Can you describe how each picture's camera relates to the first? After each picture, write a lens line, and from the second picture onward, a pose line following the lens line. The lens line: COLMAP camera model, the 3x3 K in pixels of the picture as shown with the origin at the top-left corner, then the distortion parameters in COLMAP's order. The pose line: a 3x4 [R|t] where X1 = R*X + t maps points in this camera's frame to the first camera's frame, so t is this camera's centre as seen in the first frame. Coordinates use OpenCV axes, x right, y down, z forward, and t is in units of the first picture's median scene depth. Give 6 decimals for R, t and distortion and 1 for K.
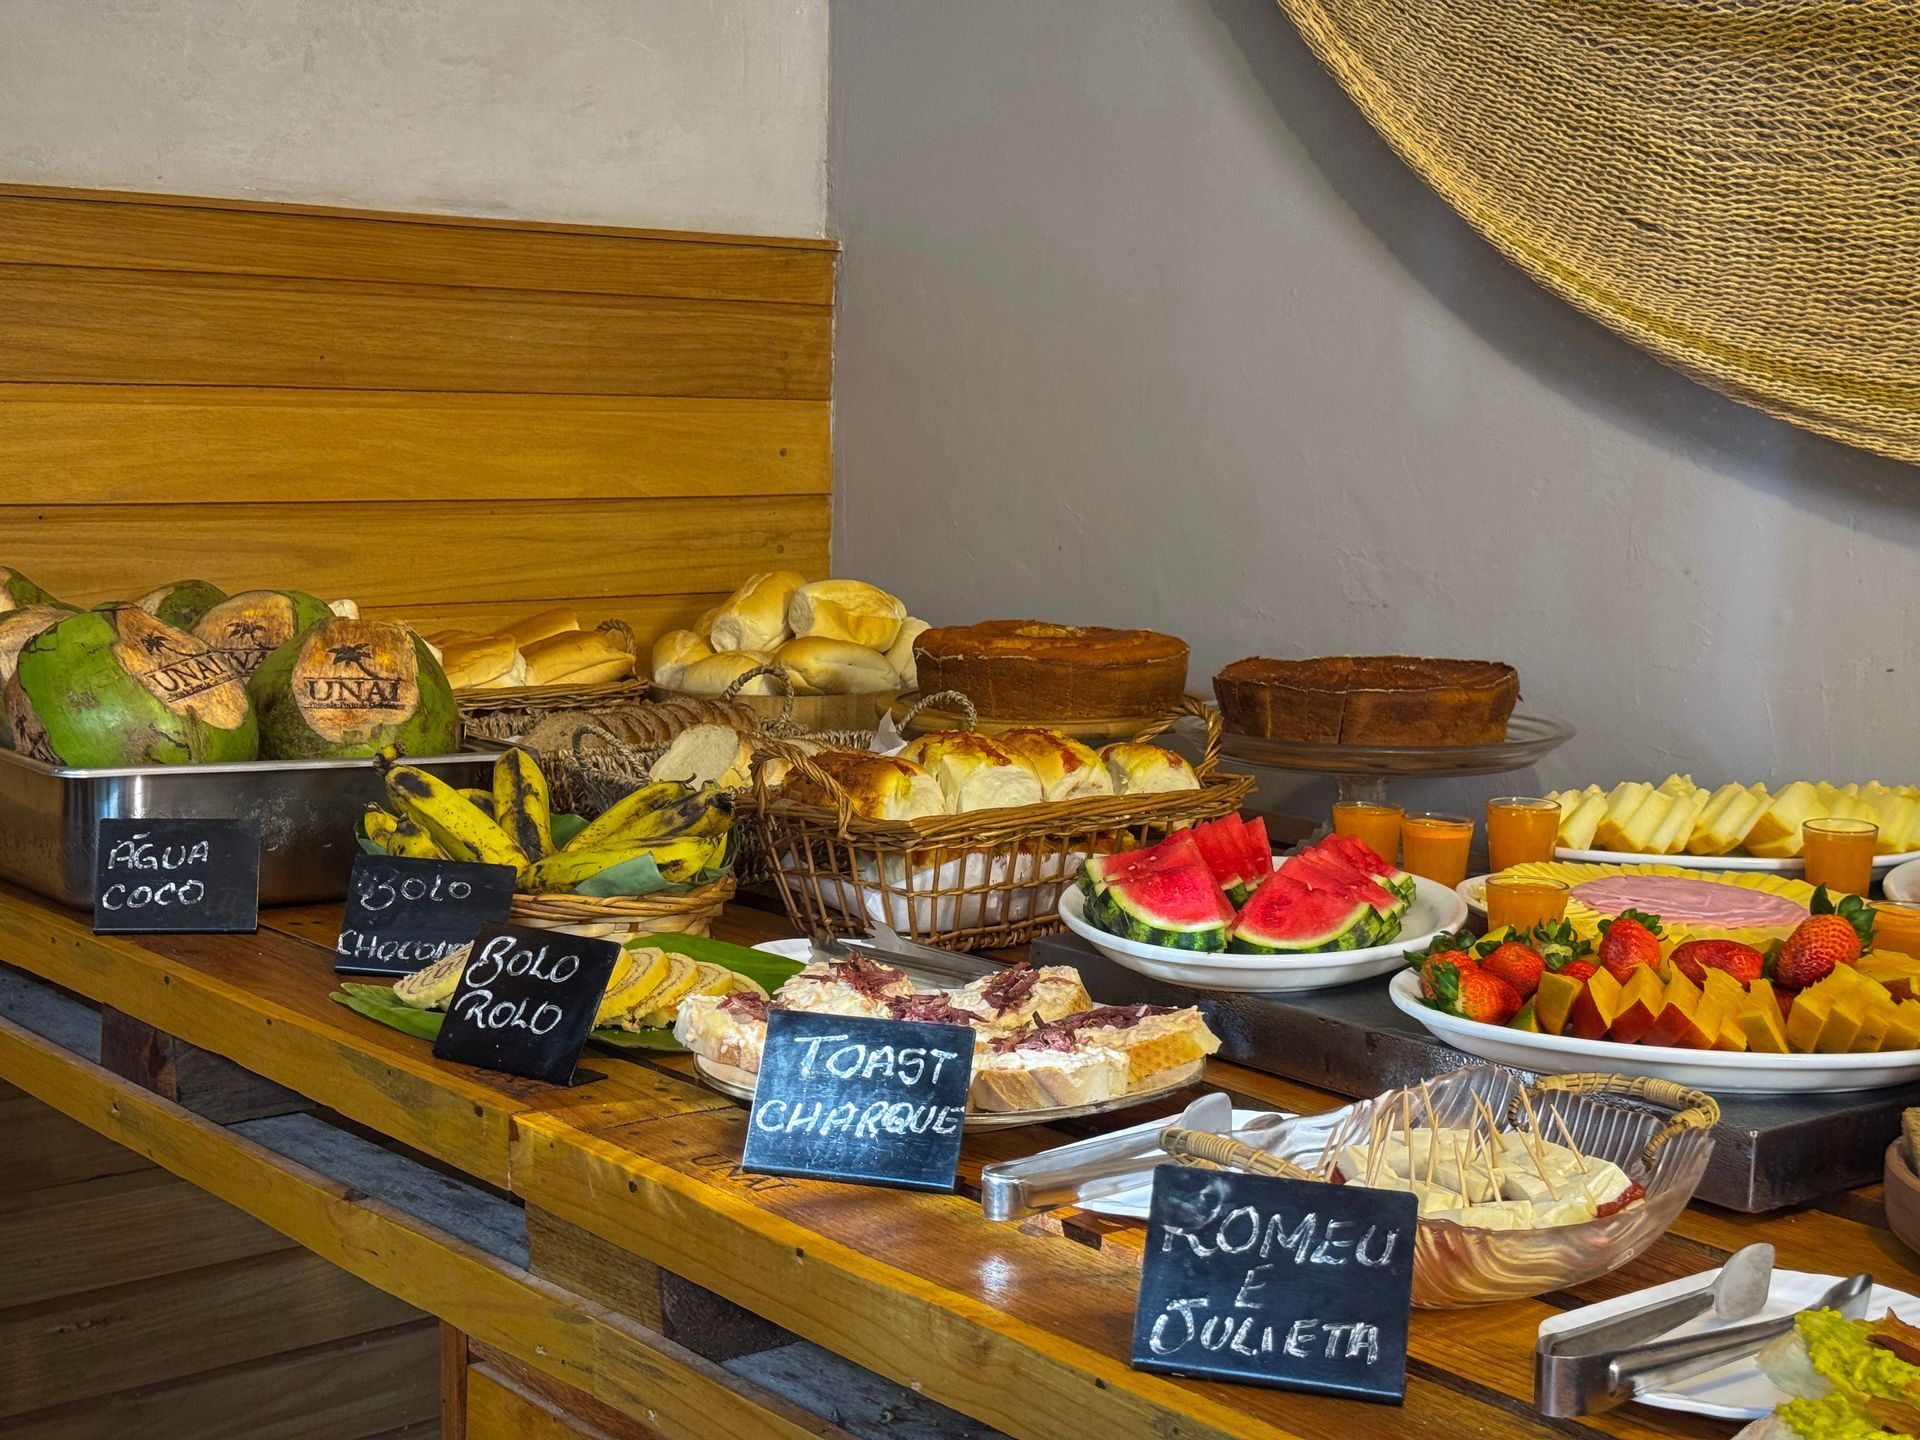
lens RADIAL K [[2874.3, 0, 904.7], [0, 2874.3, 721.7], [0, 0, 1]] dist [0.175379, -0.293974]
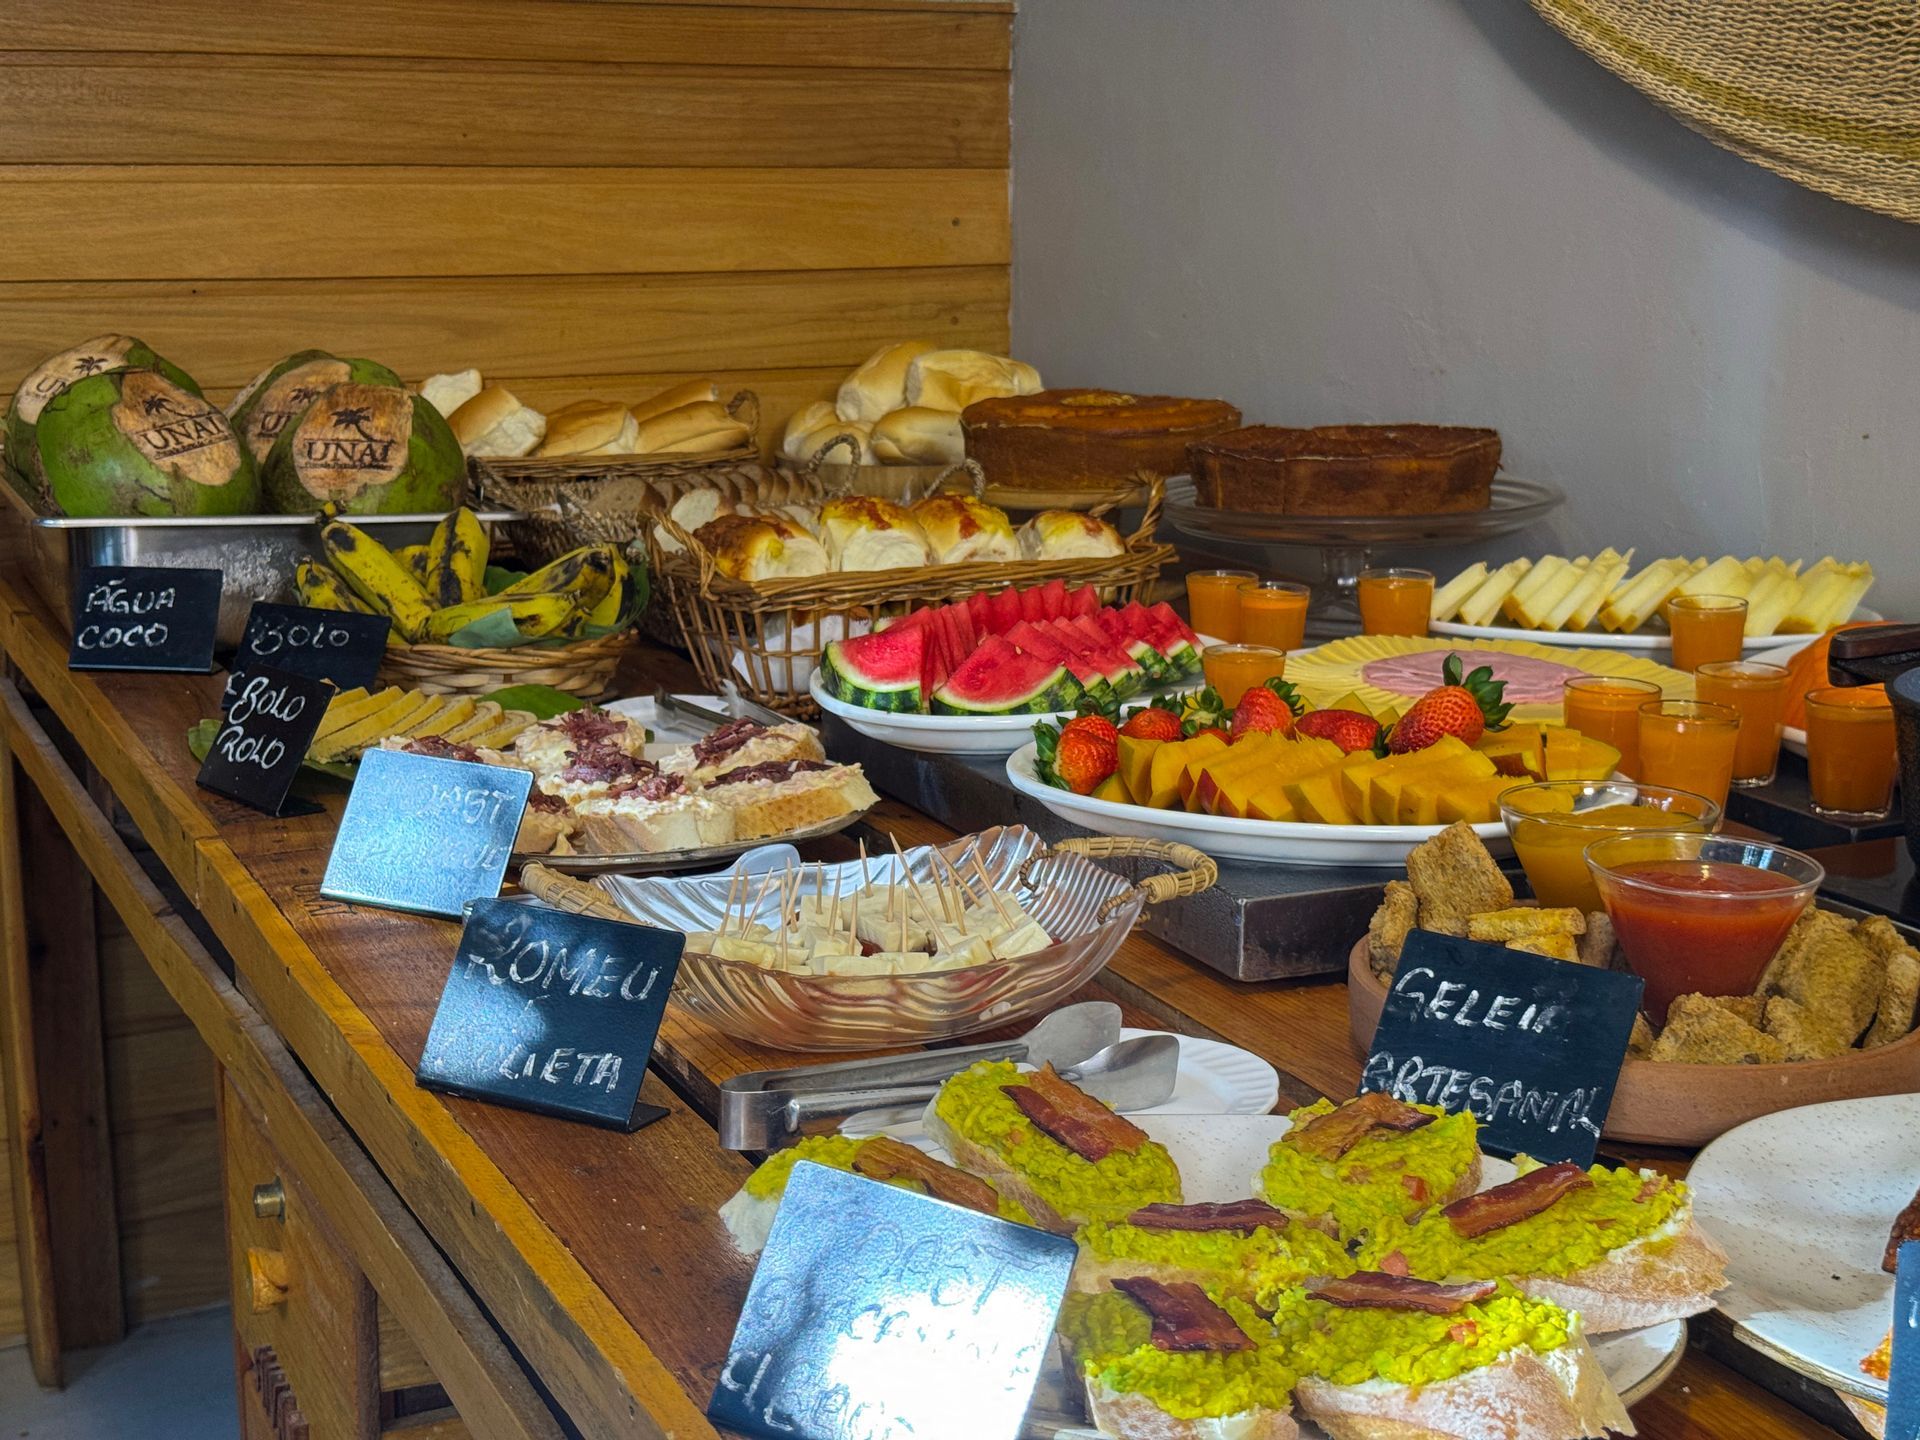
lens RADIAL K [[2874.3, 0, 904.7], [0, 2874.3, 721.7], [0, 0, 1]] dist [0.175379, -0.293974]
pose [[0.962924, 0.030708, -0.268018, 0.303095], [-0.011153, 0.997182, 0.074182, 0.007212], [0.269541, -0.068443, 0.960554, 0.030505]]
